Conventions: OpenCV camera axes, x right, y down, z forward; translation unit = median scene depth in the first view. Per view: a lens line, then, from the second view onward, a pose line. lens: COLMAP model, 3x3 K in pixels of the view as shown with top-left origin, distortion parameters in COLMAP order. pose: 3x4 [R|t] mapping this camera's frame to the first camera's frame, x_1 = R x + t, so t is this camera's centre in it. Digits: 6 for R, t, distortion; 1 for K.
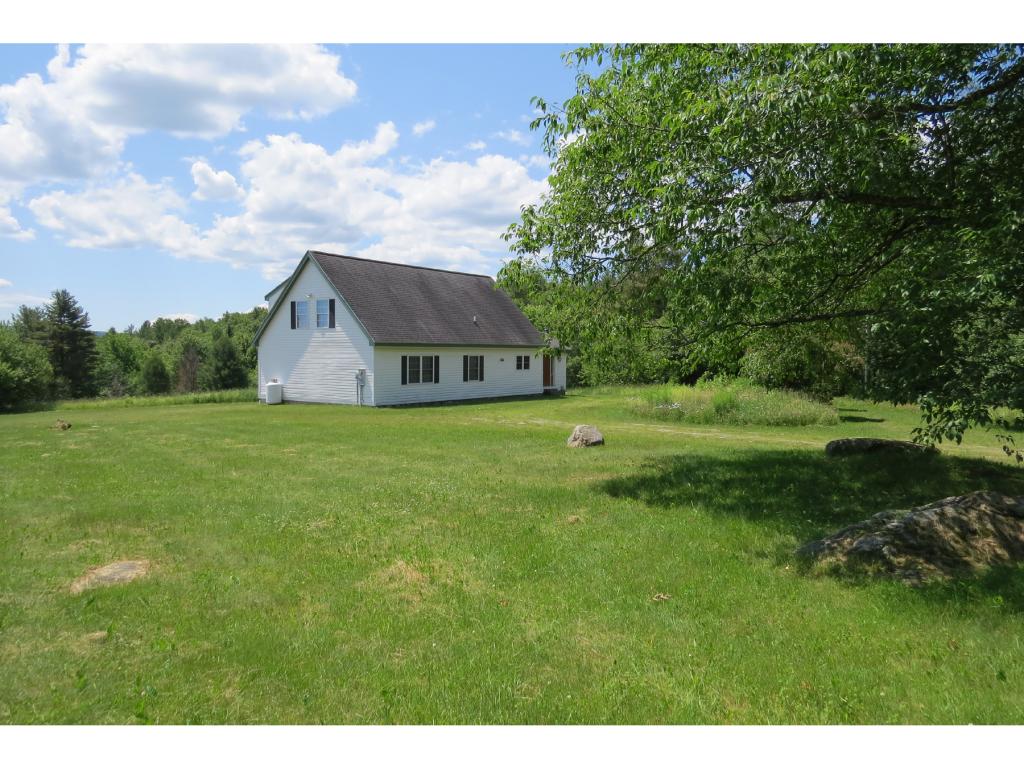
lens RADIAL K [[717.5, 0, 512.0], [0, 717.5, 384.0], [0, 0, 1]] dist [-0.040297, -0.000218]
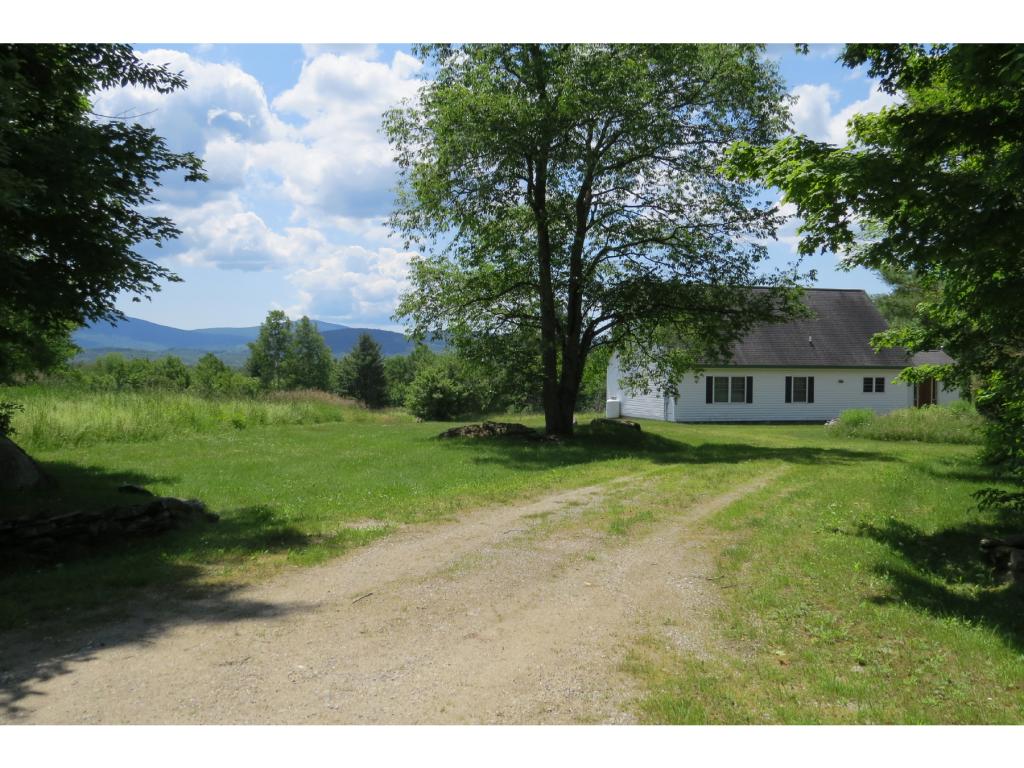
lens RADIAL K [[1062.9, 0, 512.0], [0, 1062.9, 384.0], [0, 0, 1]] dist [-0.004715, -0.002390]
pose [[0.793185, 0.012167, -0.608859, 0.529013], [-0.029564, 0.999391, -0.018543, 0.009011], [0.608263, 0.032708, 0.793061, -0.402483]]
